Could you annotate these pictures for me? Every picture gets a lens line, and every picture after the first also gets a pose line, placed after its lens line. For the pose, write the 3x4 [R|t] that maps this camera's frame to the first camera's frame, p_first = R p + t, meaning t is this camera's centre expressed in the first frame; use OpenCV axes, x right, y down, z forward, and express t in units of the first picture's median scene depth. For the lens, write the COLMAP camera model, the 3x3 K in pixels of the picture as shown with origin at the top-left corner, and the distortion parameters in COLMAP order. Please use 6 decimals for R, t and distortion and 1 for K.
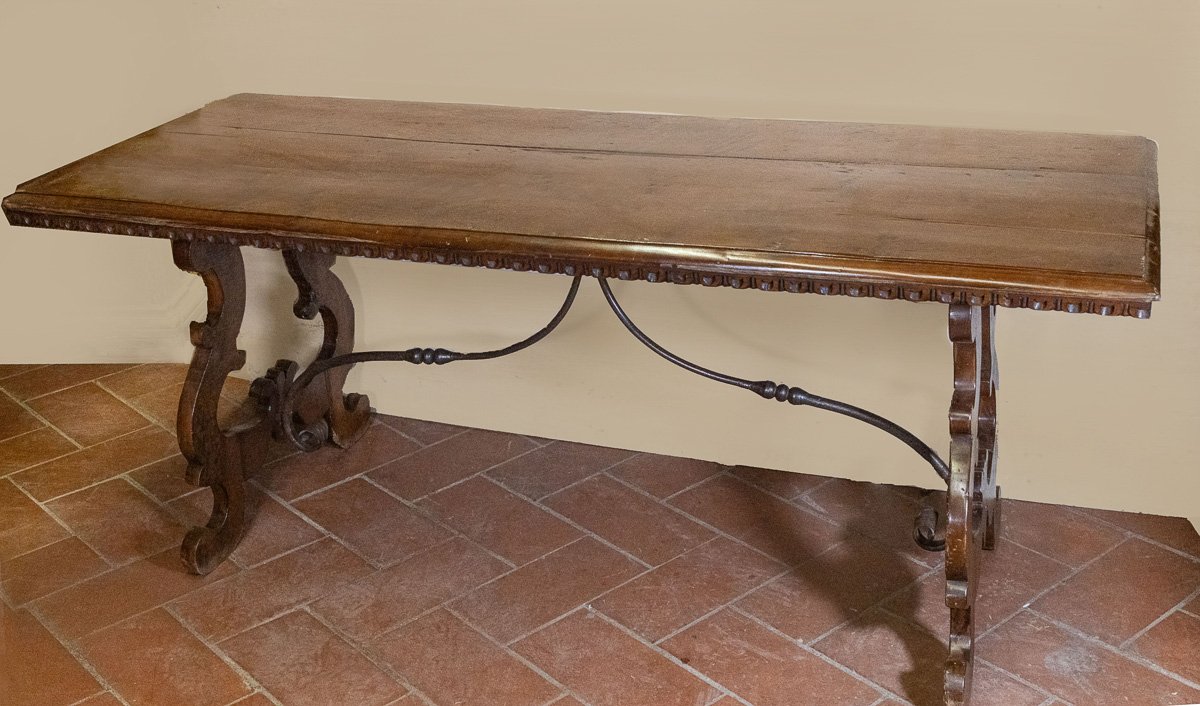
lens RADIAL K [[1544.6, 0, 600.0], [0, 1544.6, 353.0], [0, 0, 1]] dist [0.033375, -0.003376]
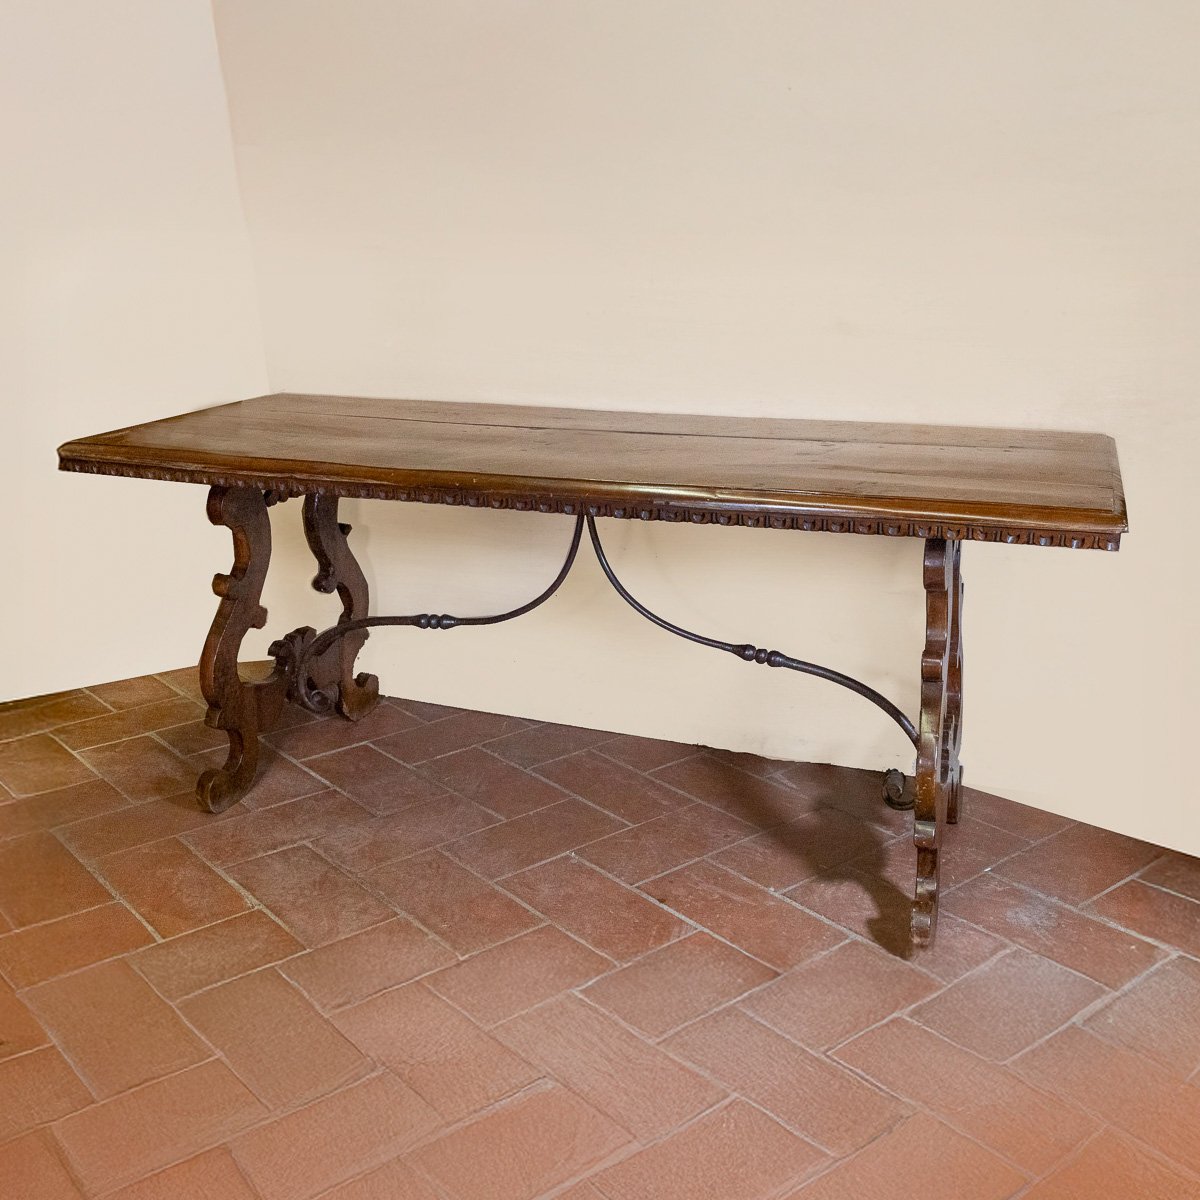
lens RADIAL K [[1361.8, 0, 549.2], [0, 1361.8, 633.9], [0, 0, 1]] dist [0.000882, 0.033207]
pose [[0.998636, 0.041344, -0.031880, 0.000564], [-0.044064, 0.994969, -0.089976, 0.102341], [0.028000, 0.091258, 0.995434, 0.056934]]
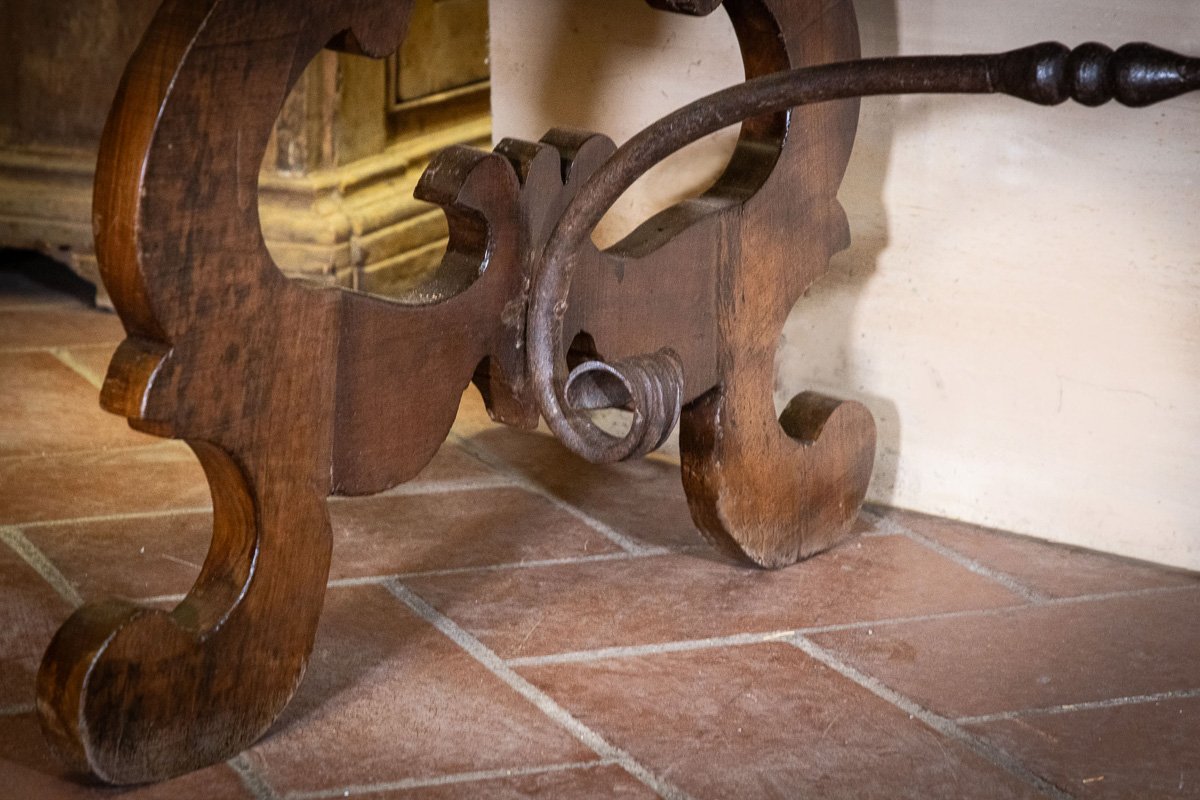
lens RADIAL K [[3560.6, 0, 600.0], [0, 3560.6, 400.0], [0, 0, 1]] dist [0.000956, 0.578913]
pose [[0.952445, 0.117065, -0.281325, -0.018951], [-0.165320, 0.974084, -0.154368, 0.172696], [0.255963, 0.193535, 0.947115, 0.480788]]
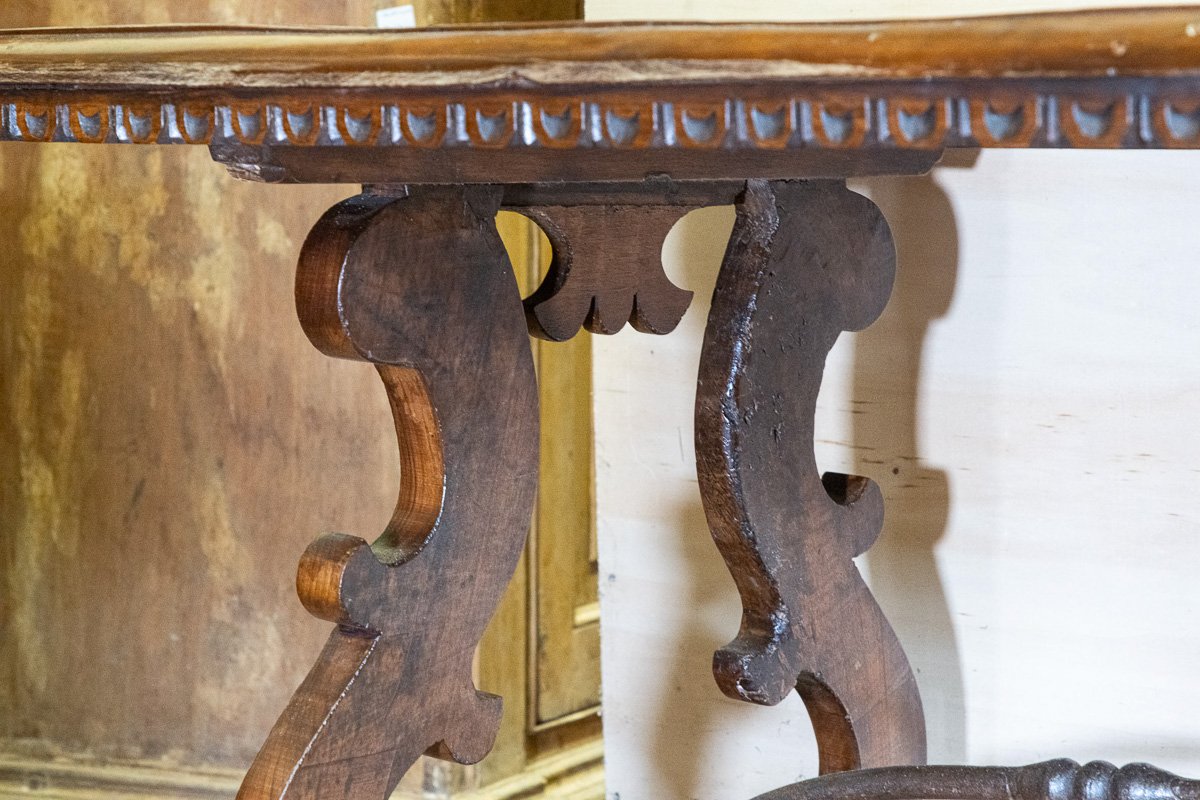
lens RADIAL K [[3468.9, 0, 544.3], [0, 3468.9, 399.7], [0, 0, 1]] dist [0.114136, -0.521428]
pose [[0.927402, 0.069013, -0.367645, 0.026087], [-0.179882, 0.944013, -0.276554, 0.141867], [0.327976, 0.322609, 0.887894, 0.417158]]
